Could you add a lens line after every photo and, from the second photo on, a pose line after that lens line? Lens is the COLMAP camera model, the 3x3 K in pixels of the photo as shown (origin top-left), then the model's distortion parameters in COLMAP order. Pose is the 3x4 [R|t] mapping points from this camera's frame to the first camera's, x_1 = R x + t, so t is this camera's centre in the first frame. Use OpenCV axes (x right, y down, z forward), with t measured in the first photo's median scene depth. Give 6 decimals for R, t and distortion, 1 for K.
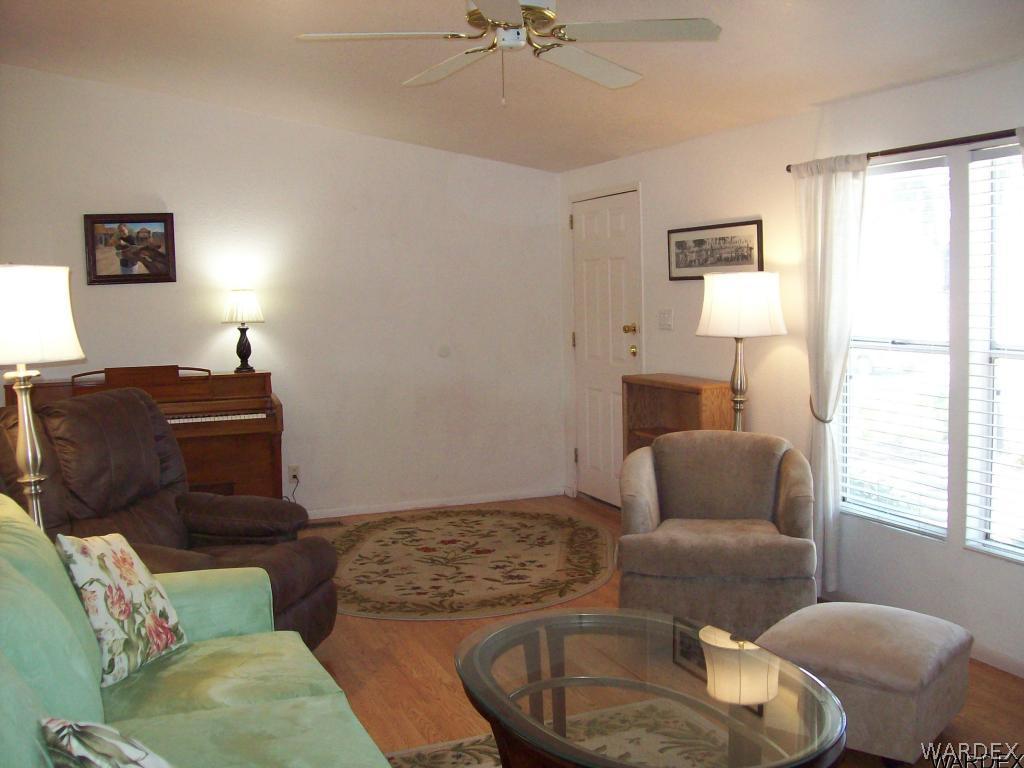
lens RADIAL K [[1079.0, 0, 512.0], [0, 1079.0, 384.0], [0, 0, 1]] dist [-0.150252, 0.023919]
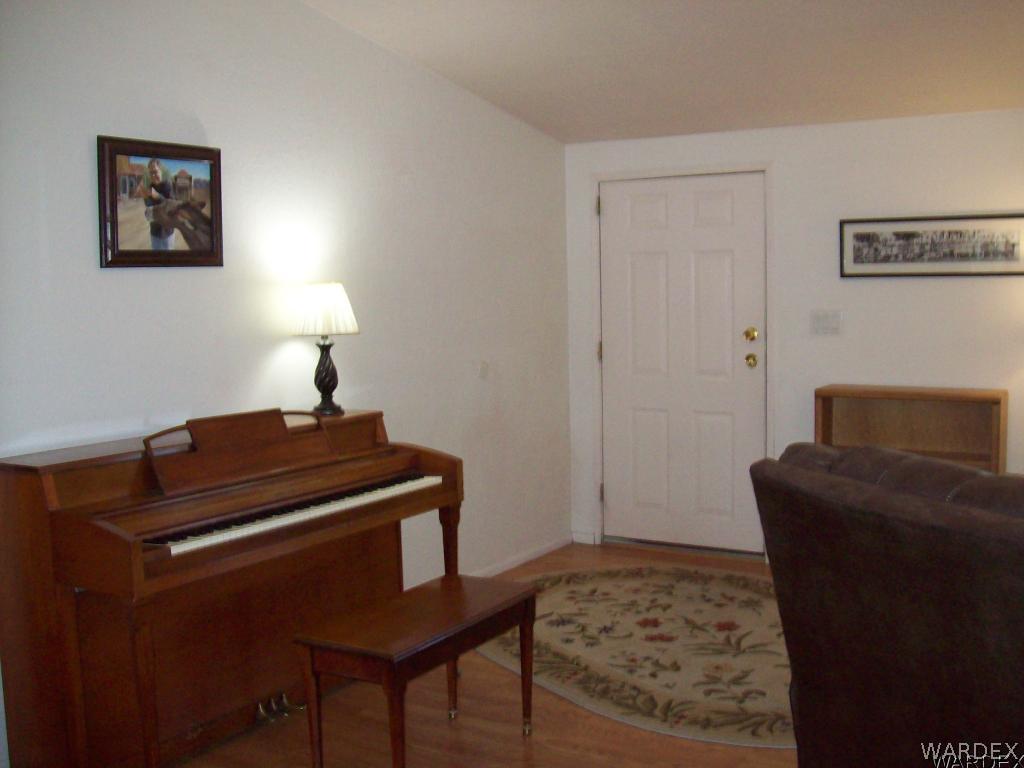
lens RADIAL K [[1079.0, 0, 512.0], [0, 1079.0, 384.0], [0, 0, 1]] dist [-0.150252, 0.023919]
pose [[0.796178, -0.045076, 0.603381, -0.562956], [0.052362, 0.998613, 0.005509, -0.027391], [-0.602792, 0.027208, 0.797434, 0.450483]]
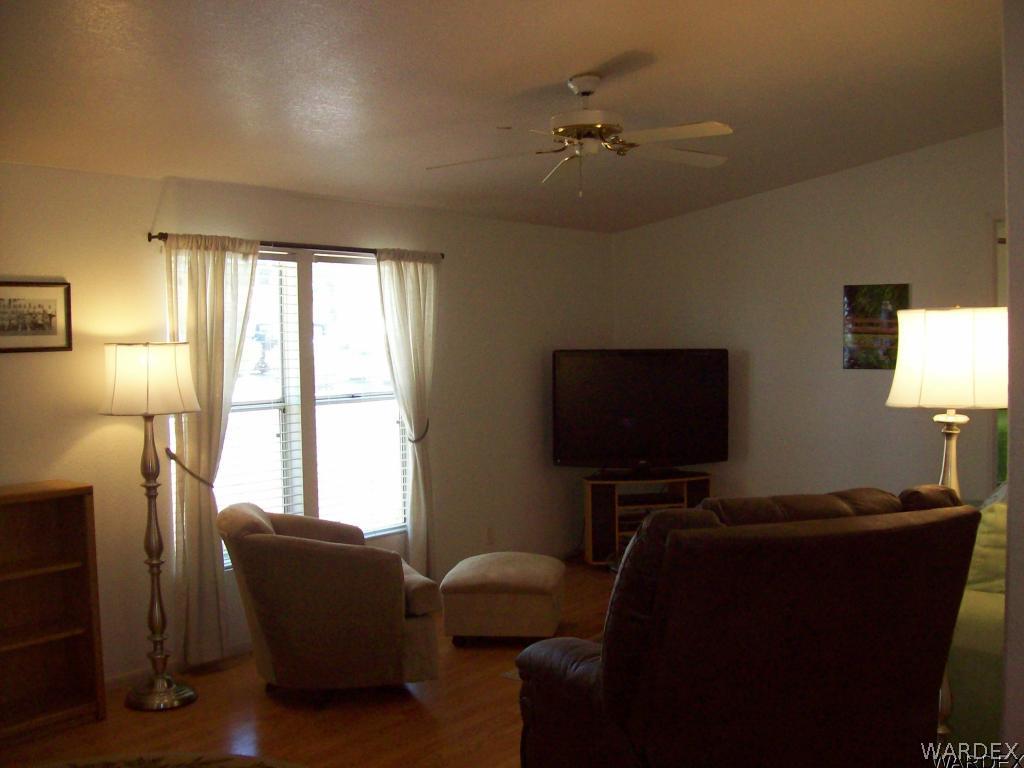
lens RADIAL K [[1079.0, 0, 512.0], [0, 1079.0, 384.0], [0, 0, 1]] dist [-0.150252, 0.023919]
pose [[-0.499313, -0.006631, 0.866396, -0.549150], [0.103906, 0.992296, 0.067477, -0.076130], [-0.860168, 0.123716, -0.494777, 0.913652]]
